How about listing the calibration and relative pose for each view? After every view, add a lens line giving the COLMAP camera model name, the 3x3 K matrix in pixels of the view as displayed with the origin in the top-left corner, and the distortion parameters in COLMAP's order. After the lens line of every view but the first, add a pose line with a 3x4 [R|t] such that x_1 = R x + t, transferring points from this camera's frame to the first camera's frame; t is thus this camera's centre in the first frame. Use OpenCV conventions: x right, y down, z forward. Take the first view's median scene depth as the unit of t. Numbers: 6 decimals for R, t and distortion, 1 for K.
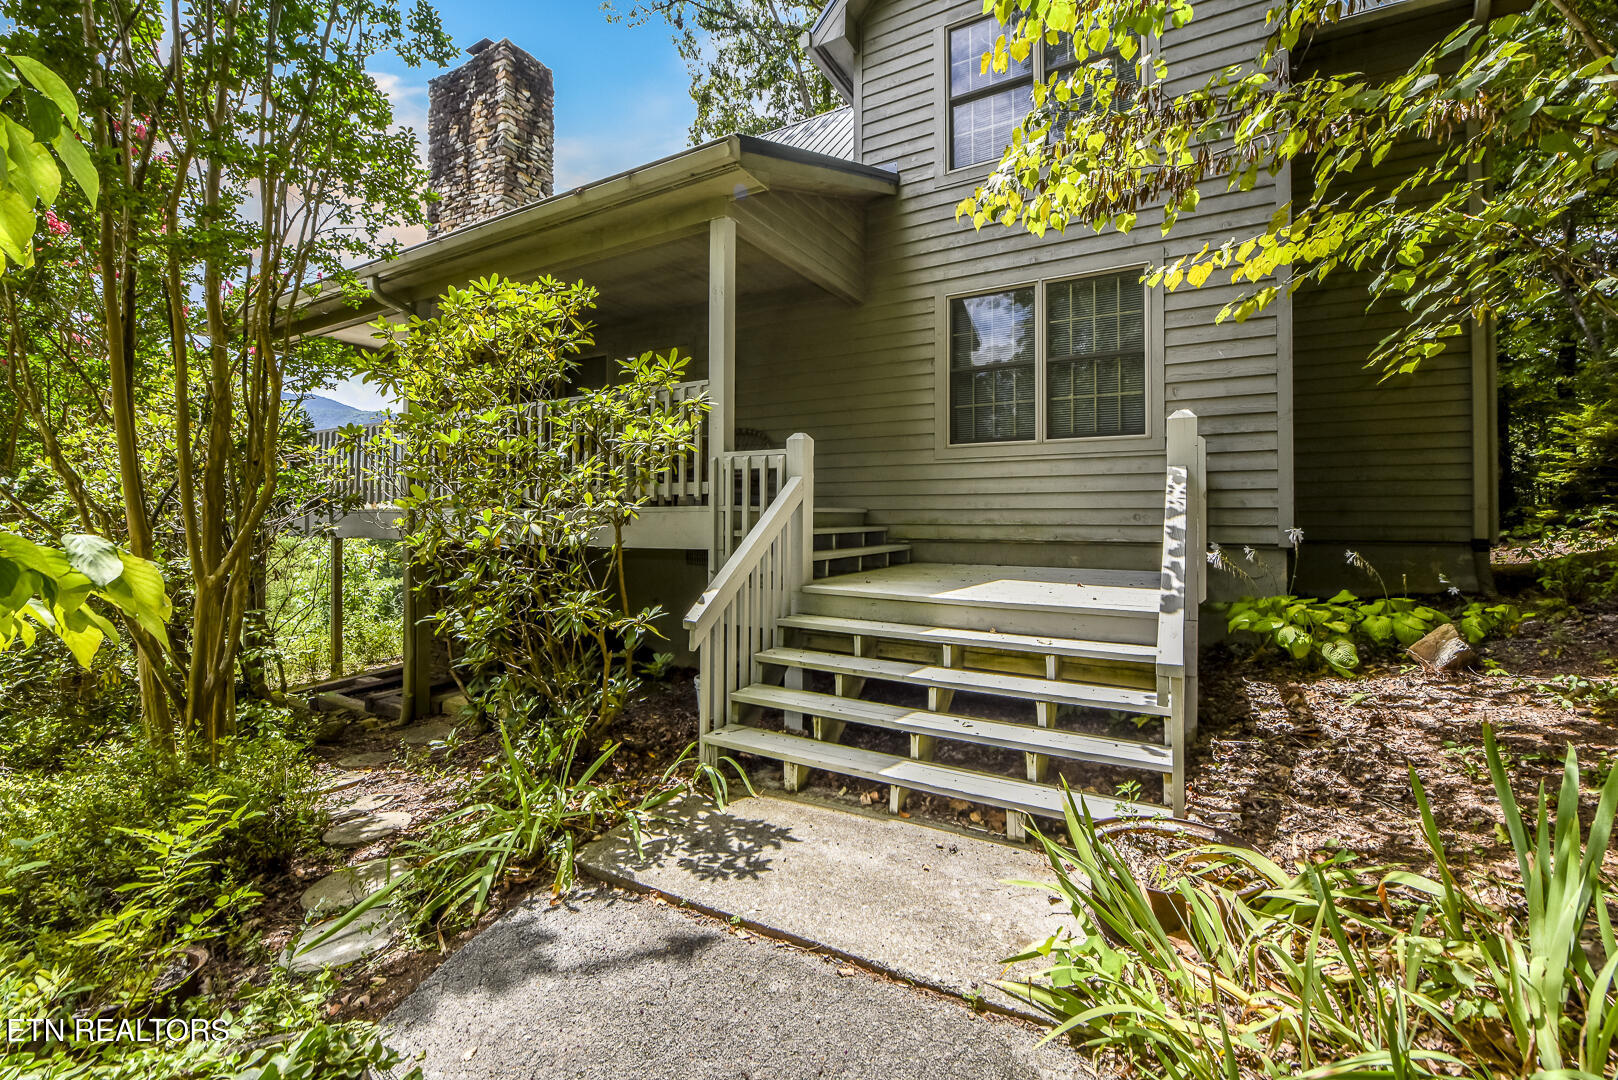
lens RADIAL K [[668.9, 0, 809.3], [0, 668.9, 526.7], [0, 0, 1]] dist [-0.017927, -0.000055]
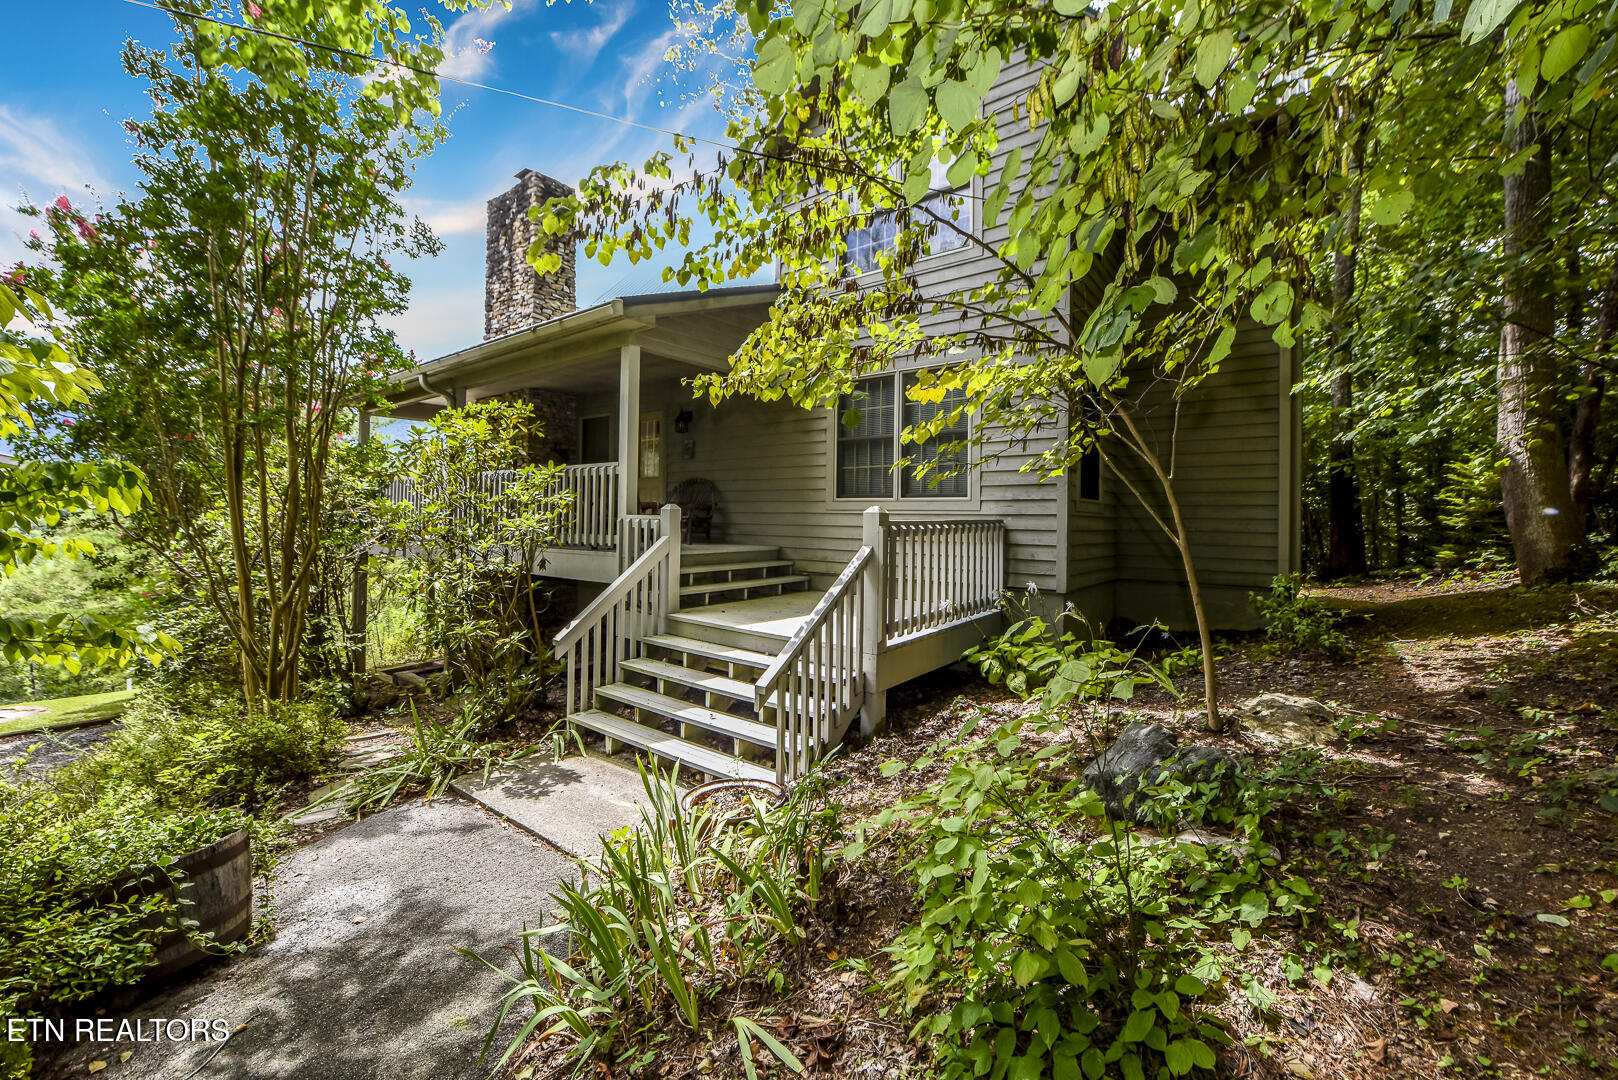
lens RADIAL K [[637.9, 0, 811.4], [0, 637.9, 526.8], [0, 0, 1]] dist [-0.023129, -0.000304]
pose [[0.991121, 0.014770, -0.132136, 0.555420], [-0.014774, 0.999890, 0.000951, -0.119365], [0.132136, 0.001009, 0.991231, -0.341007]]
